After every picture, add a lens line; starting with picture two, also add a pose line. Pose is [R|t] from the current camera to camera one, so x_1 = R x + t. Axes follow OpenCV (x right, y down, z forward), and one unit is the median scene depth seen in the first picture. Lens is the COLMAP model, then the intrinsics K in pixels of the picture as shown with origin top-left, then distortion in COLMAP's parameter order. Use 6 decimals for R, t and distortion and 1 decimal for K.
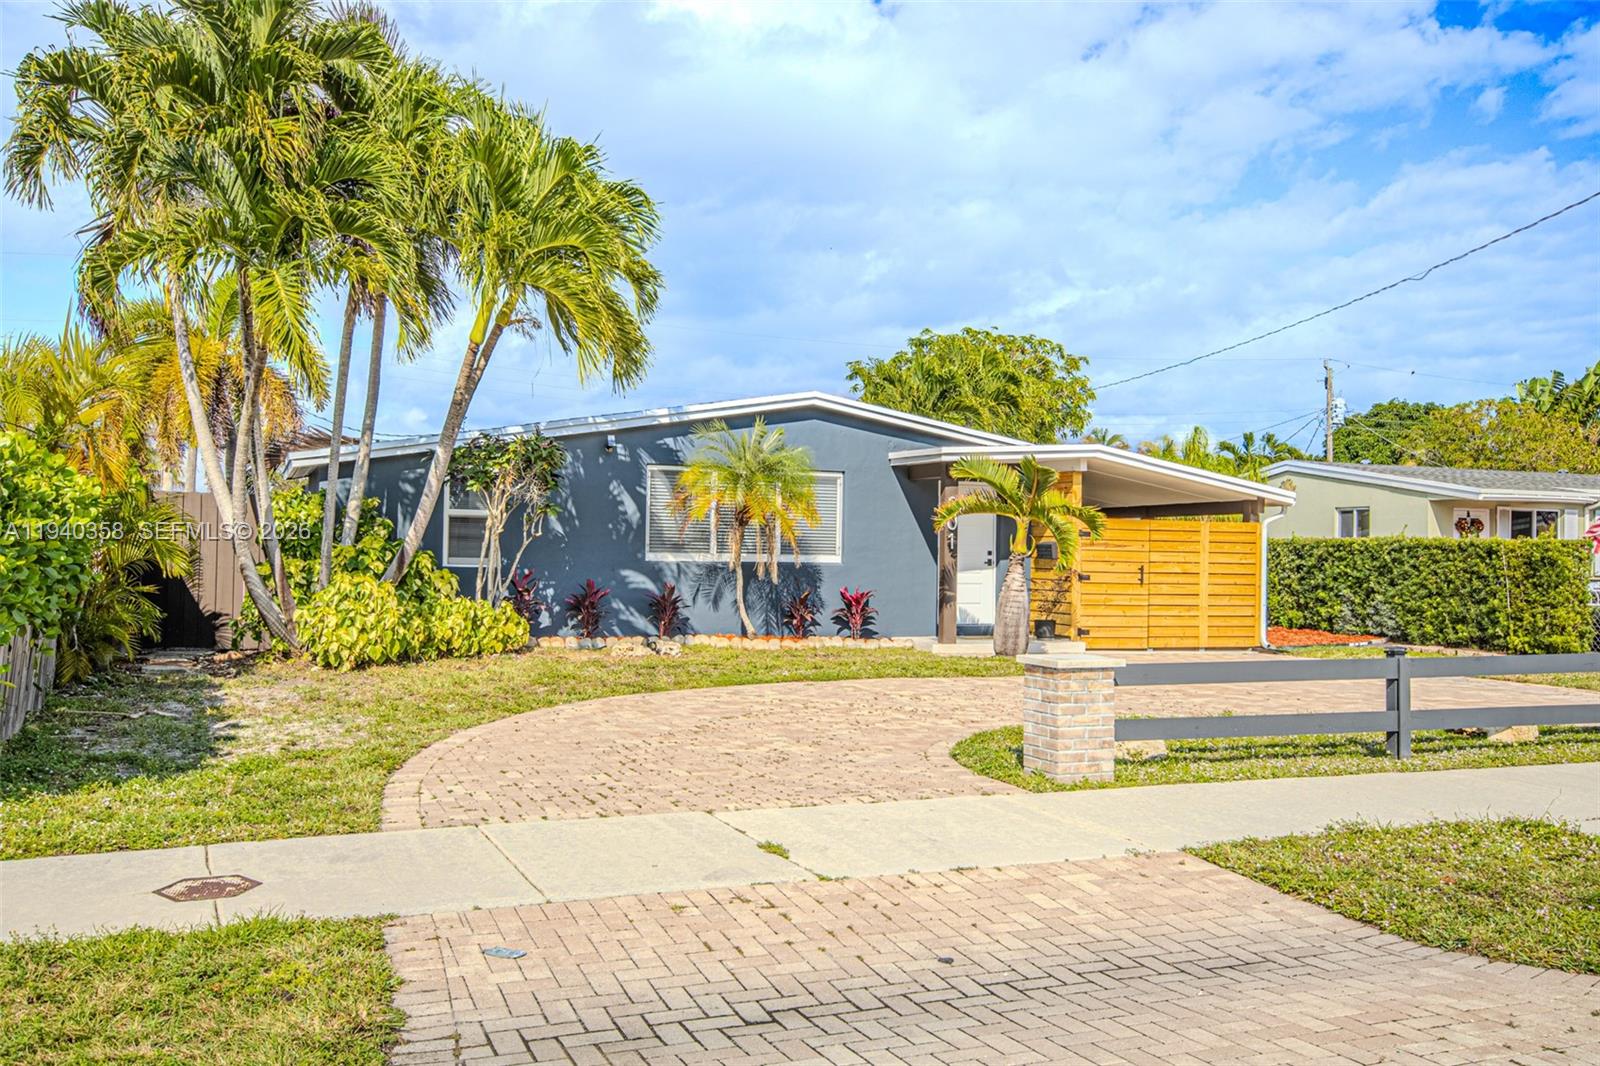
lens RADIAL K [[1383.6, 0, 800.0], [0, 1383.6, 533.0], [0, 0, 1]] dist [0.001798, 0.002800]
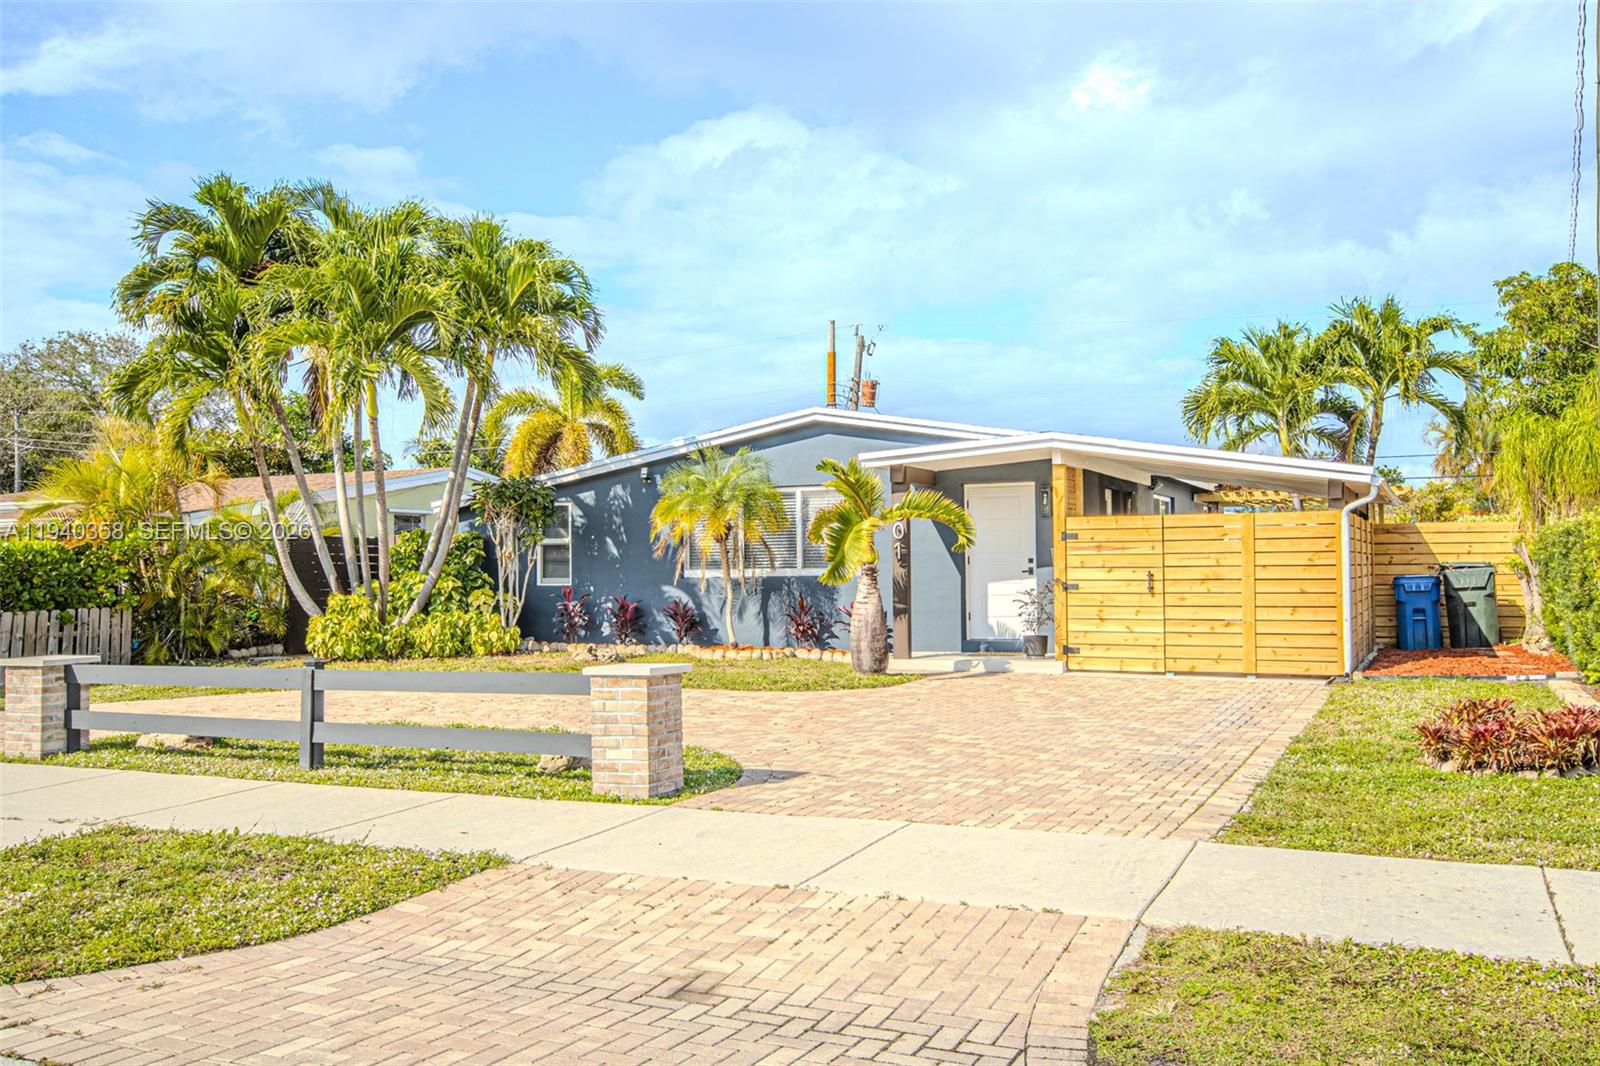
lens RADIAL K [[1385.1, 0, 817.9], [0, 1385.1, 565.6], [0, 0, 1]] dist [0.002494, 0.029891]
pose [[0.686511, -0.024357, -0.726711, 0.740443], [0.034257, 0.999412, -0.001136, 0.014966], [0.726312, -0.024115, 0.686942, 0.302266]]
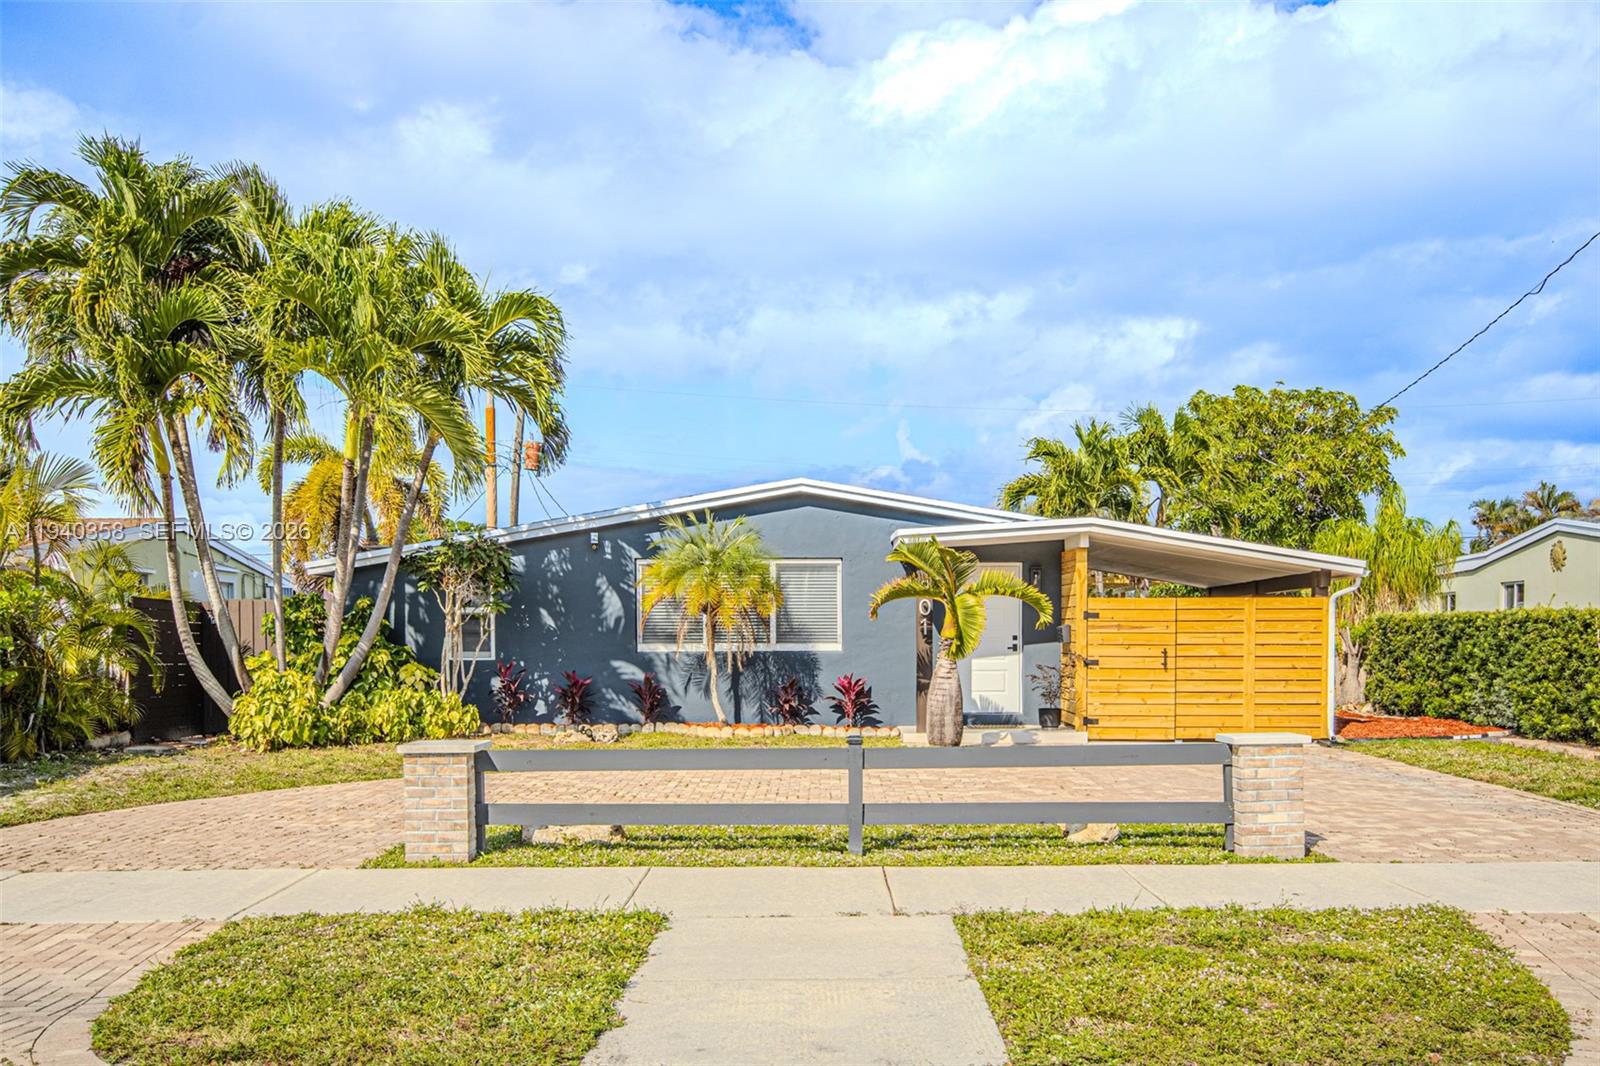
lens RADIAL K [[1425.8, 0, 835.3], [0, 1425.8, 697.9], [0, 0, 1]] dist [0.001866, 0.023869]
pose [[0.930717, -0.002531, -0.365731, 0.404324], [0.022611, 0.998461, 0.050630, 0.003677], [0.365041, -0.055392, 0.929342, 0.050964]]
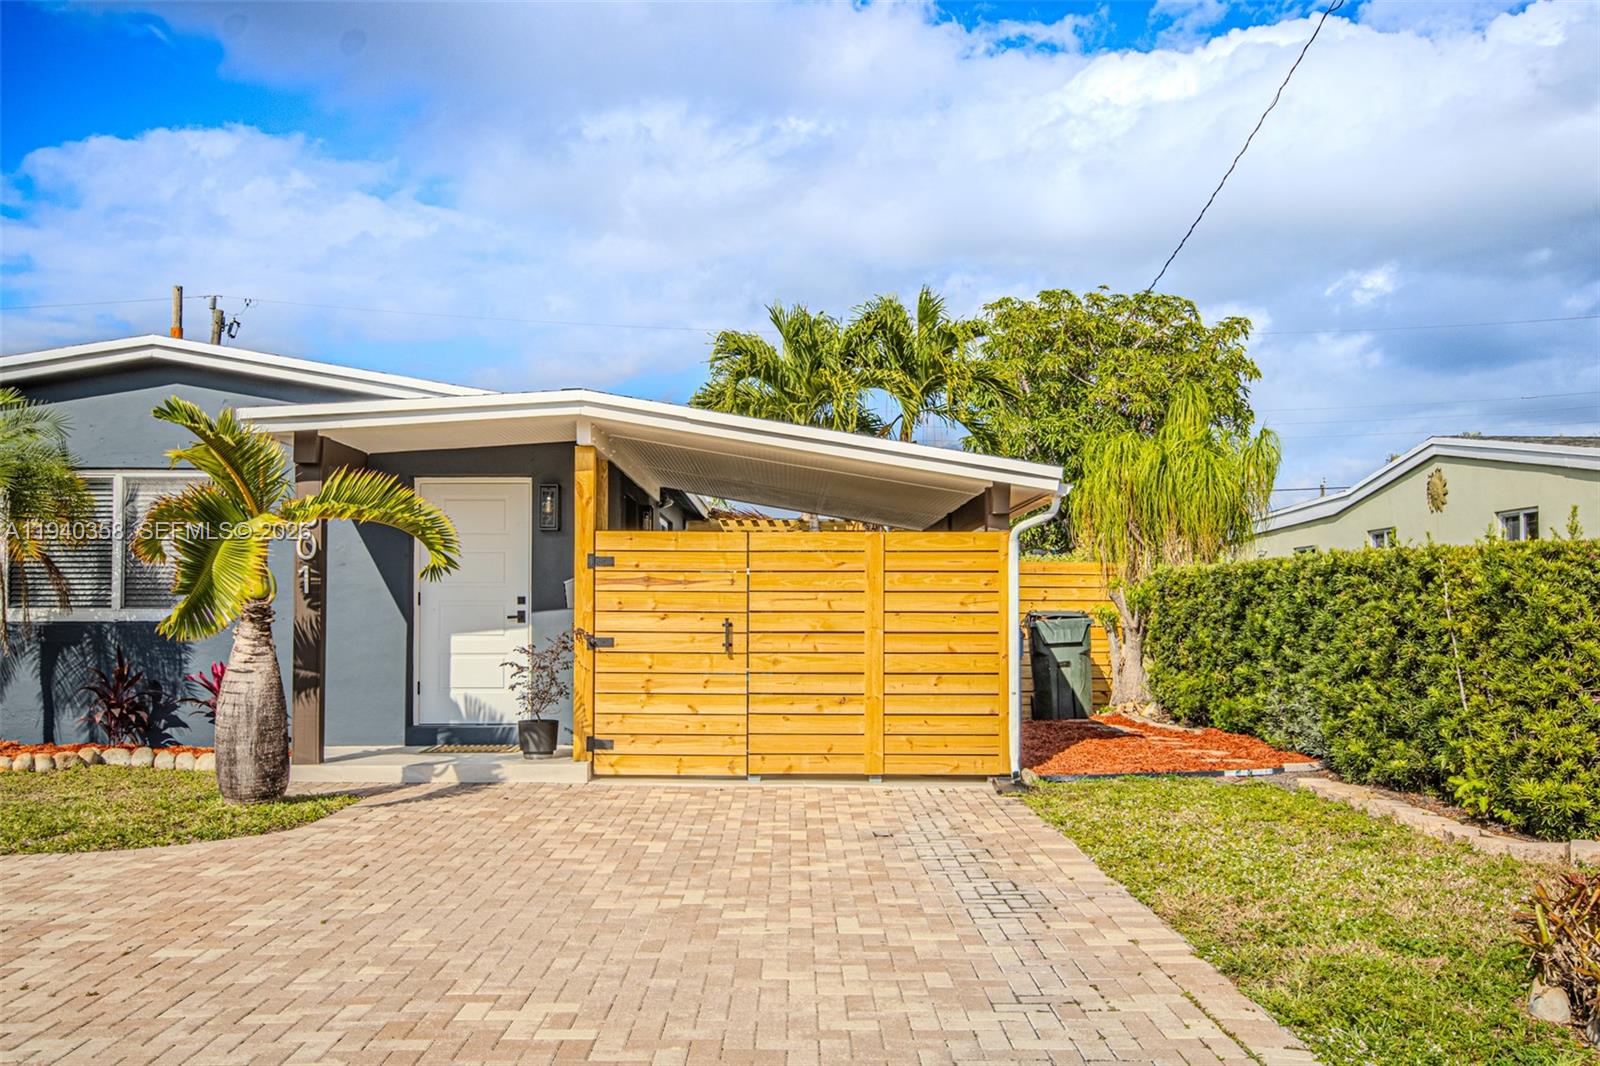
lens RADIAL K [[1385.1, 0, 817.9], [0, 1385.1, 565.6], [0, 0, 1]] dist [0.002494, 0.029891]
pose [[0.933912, -0.026942, -0.356486, 0.488043], [0.019960, 0.999530, -0.023251, 0.017029], [0.356945, 0.014599, 0.934011, 0.539759]]
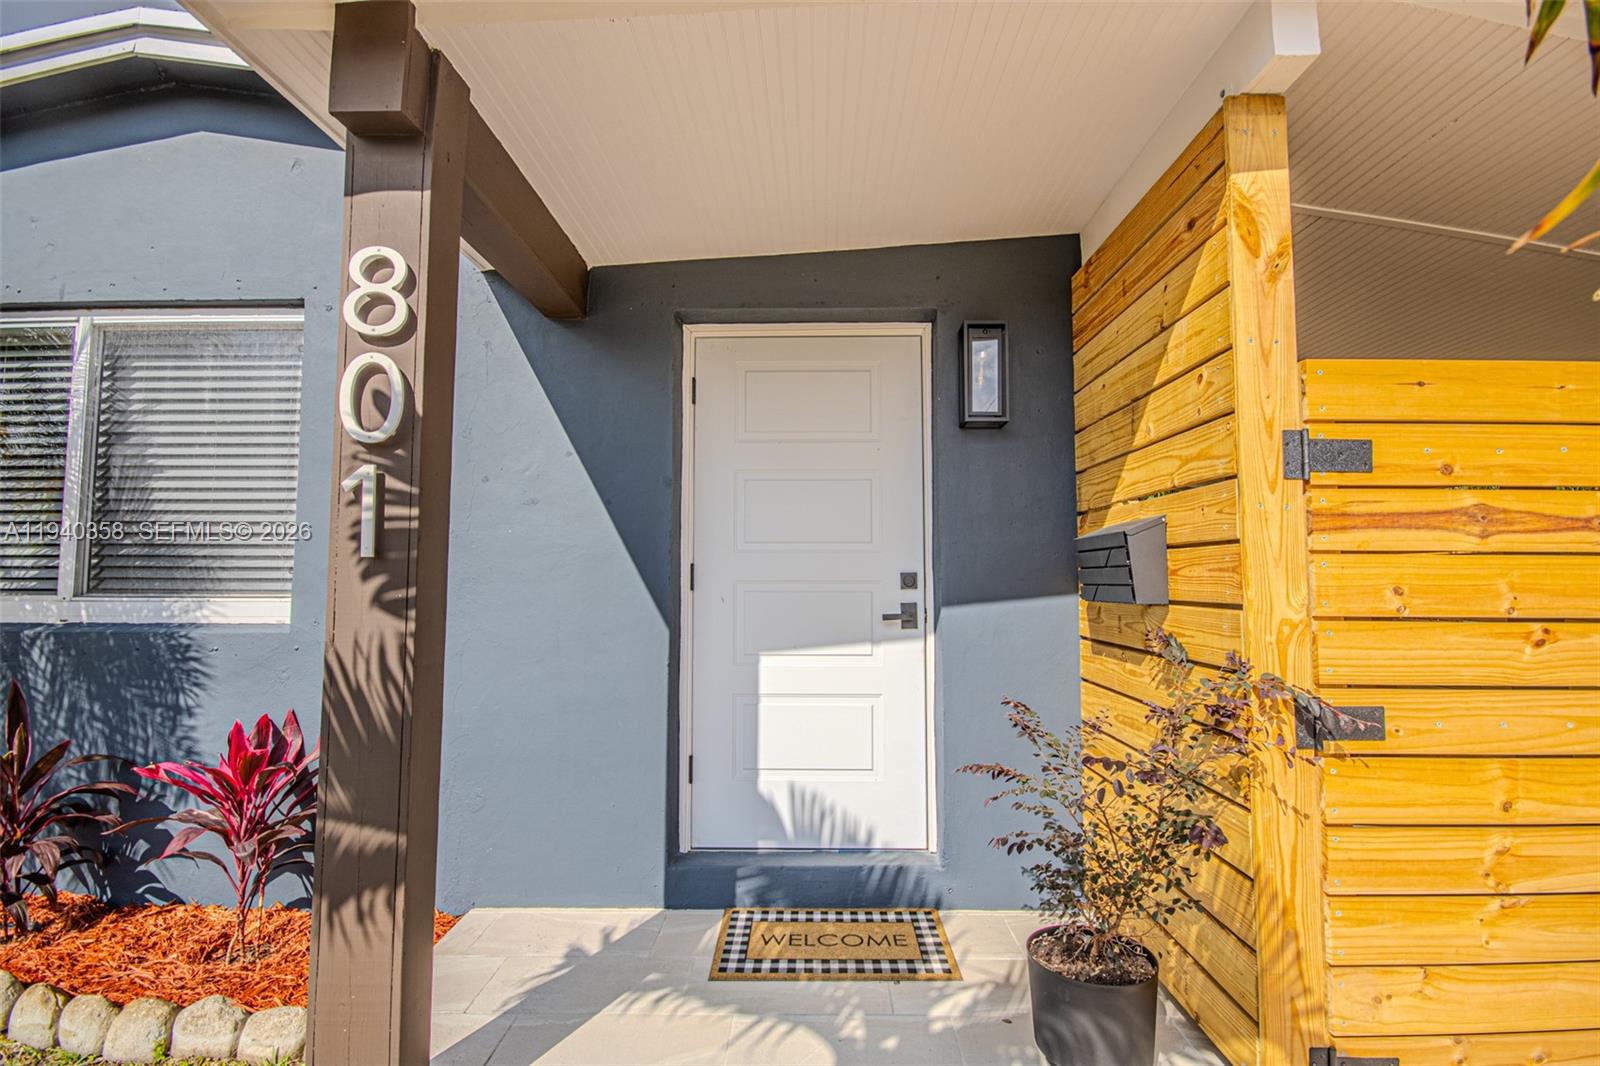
lens RADIAL K [[731.3, 0, 808.7], [0, 731.3, 533.3], [0, 0, 1]] dist [-0.001163, -0.000307]
pose [[0.920875, -0.041266, -0.387667, 0.186528], [0.019532, 0.998017, -0.059840, 0.014375], [0.389368, 0.047533, 0.919855, 0.917680]]
